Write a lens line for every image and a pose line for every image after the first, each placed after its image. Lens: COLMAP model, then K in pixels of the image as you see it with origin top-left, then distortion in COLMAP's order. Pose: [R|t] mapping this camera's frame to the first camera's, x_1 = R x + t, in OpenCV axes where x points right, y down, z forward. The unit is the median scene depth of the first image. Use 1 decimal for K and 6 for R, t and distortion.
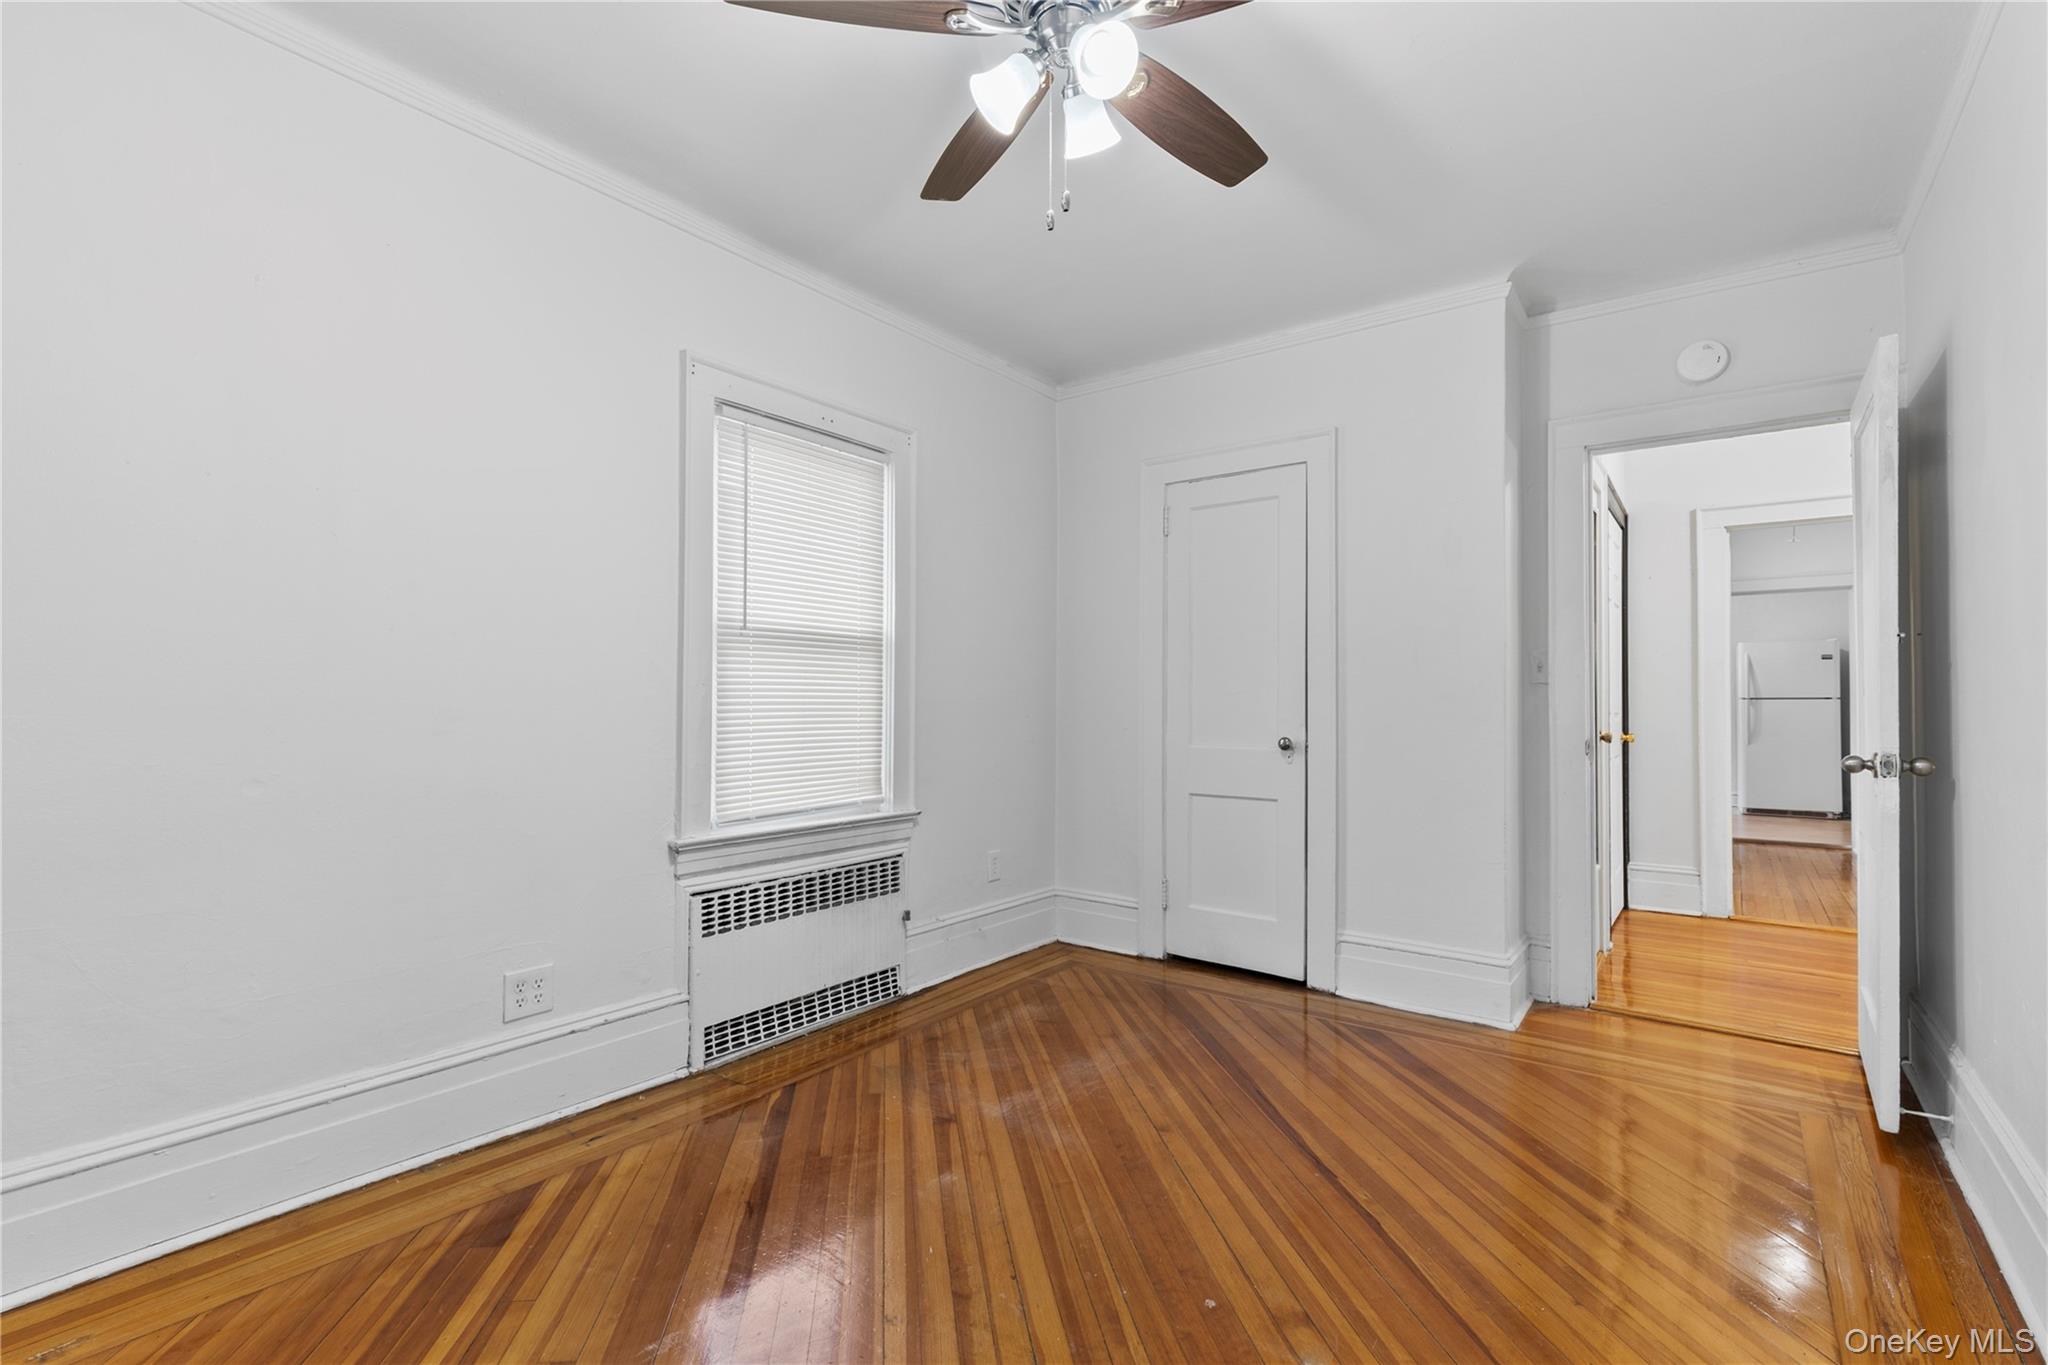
lens RADIAL K [[944.7, 0, 1018.6], [0, 944.7, 683.7], [0, 0, 1]] dist [0.002944, 0.000008]
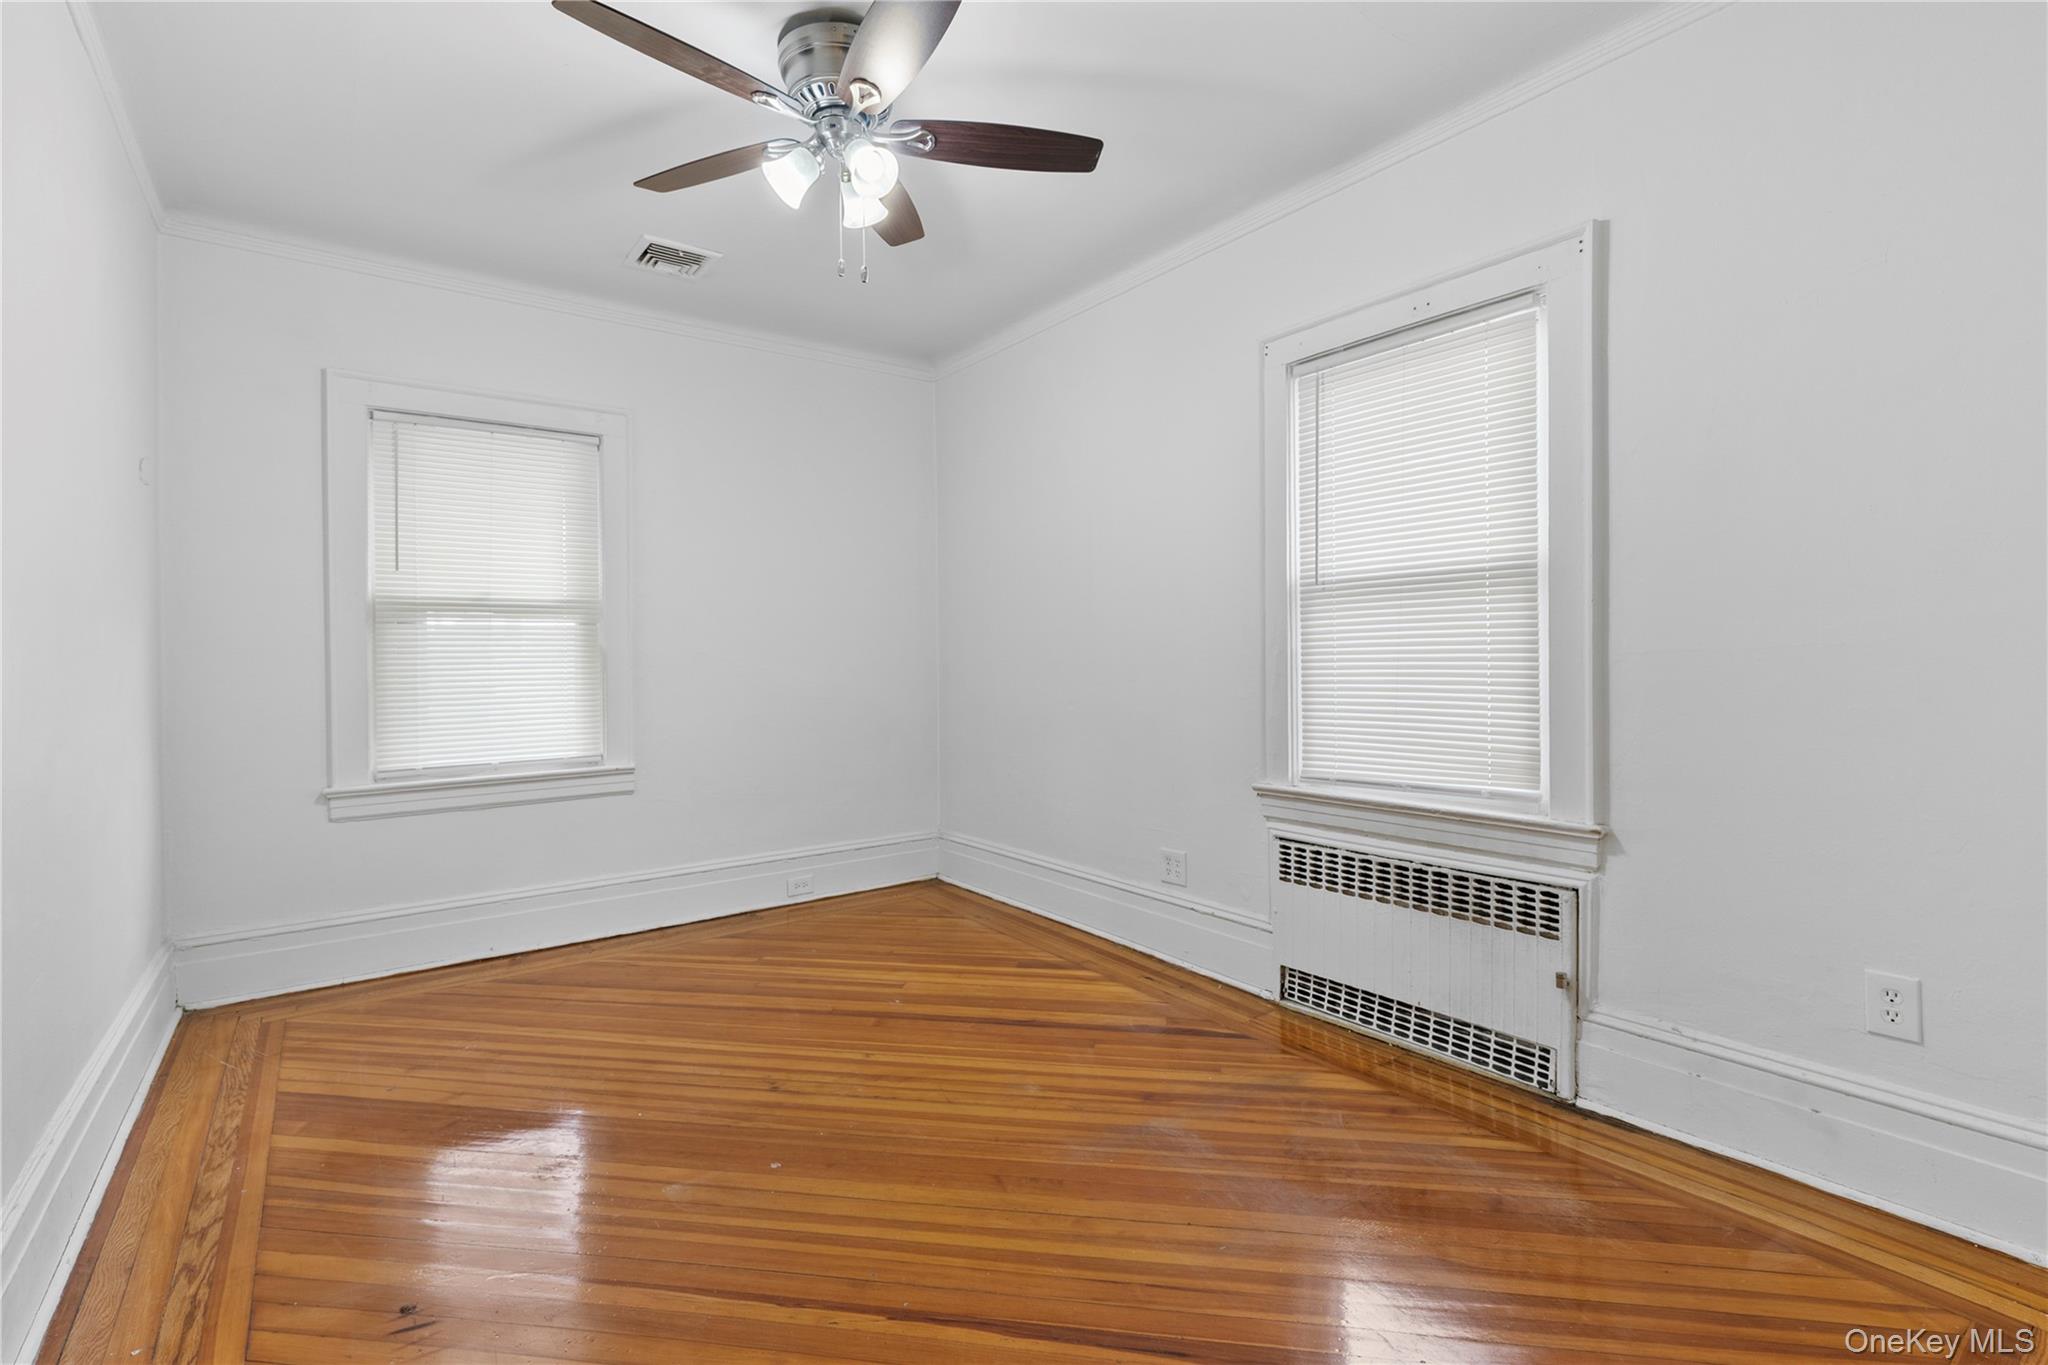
lens RADIAL K [[944.7, 0, 1018.6], [0, 944.7, 683.7], [0, 0, 1]] dist [0.002944, 0.000008]
pose [[-0.293595, 0.010182, -0.955876, 0.720172], [0.014597, 0.999874, 0.006168, 0.033888], [0.955819, -0.012142, -0.293706, 0.968603]]
